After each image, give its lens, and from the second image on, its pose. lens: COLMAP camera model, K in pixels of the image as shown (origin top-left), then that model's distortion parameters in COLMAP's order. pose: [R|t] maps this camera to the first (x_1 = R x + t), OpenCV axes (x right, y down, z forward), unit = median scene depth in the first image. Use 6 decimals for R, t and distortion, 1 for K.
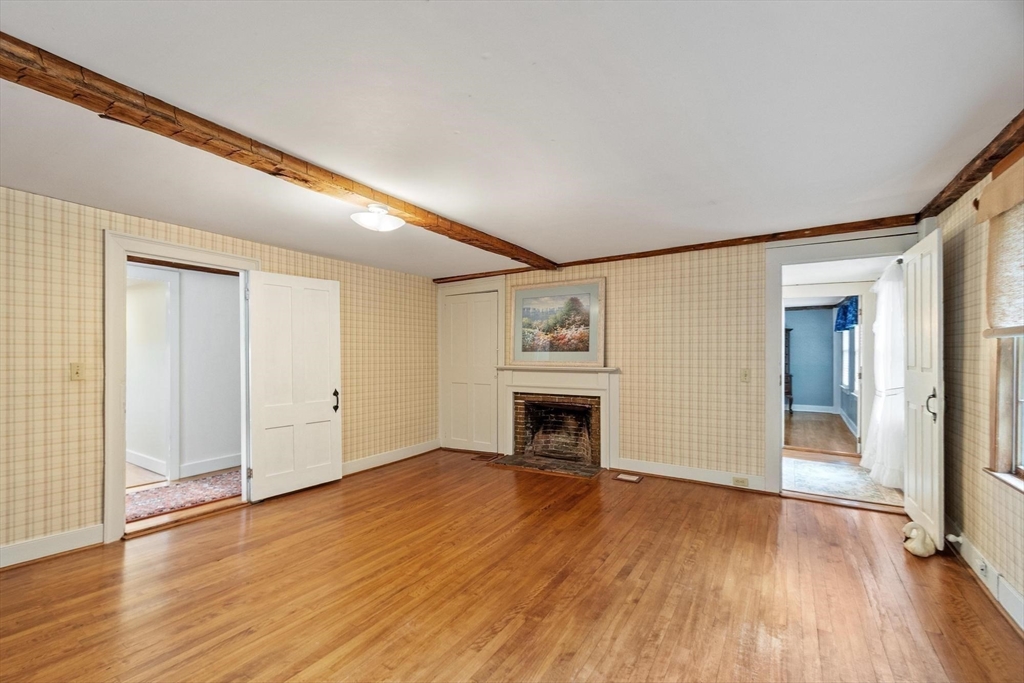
lens RADIAL K [[444.5, 0, 514.8], [0, 444.5, 346.1], [0, 0, 1]] dist [-0.001028, -0.000131]
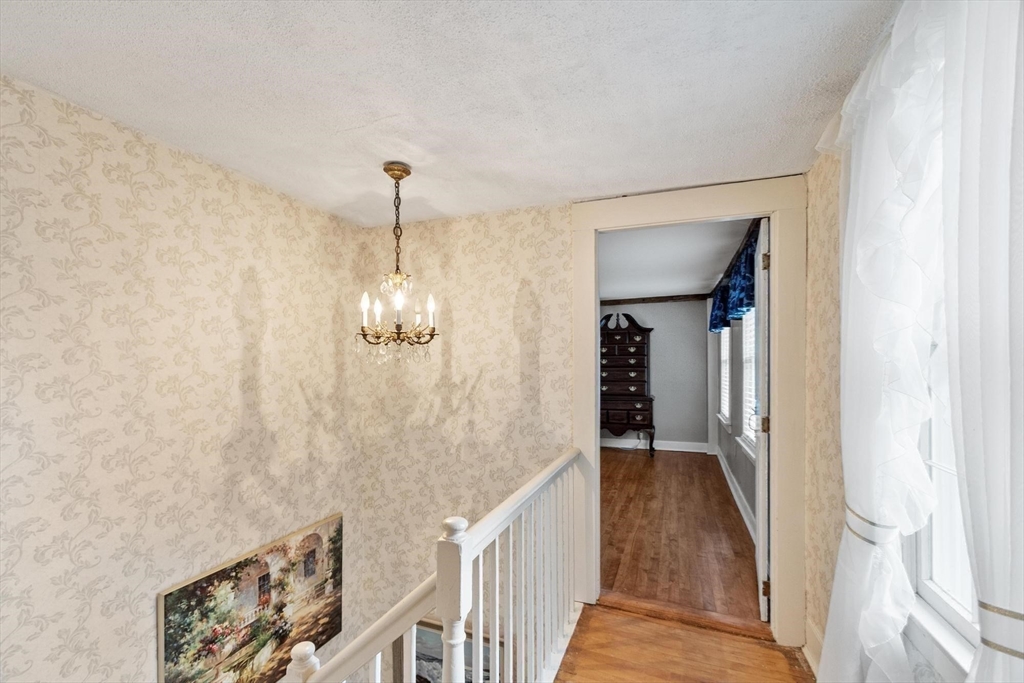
lens RADIAL K [[444.5, 0, 508.3], [0, 444.5, 350.0], [0, 0, 1]] dist [-0.001028, -0.000131]
pose [[0.979898, 0.000698, 0.199497, 0.332854], [0.001423, 0.999944, -0.010490, 0.000005], [-0.199494, 0.010563, 0.979842, 0.463650]]
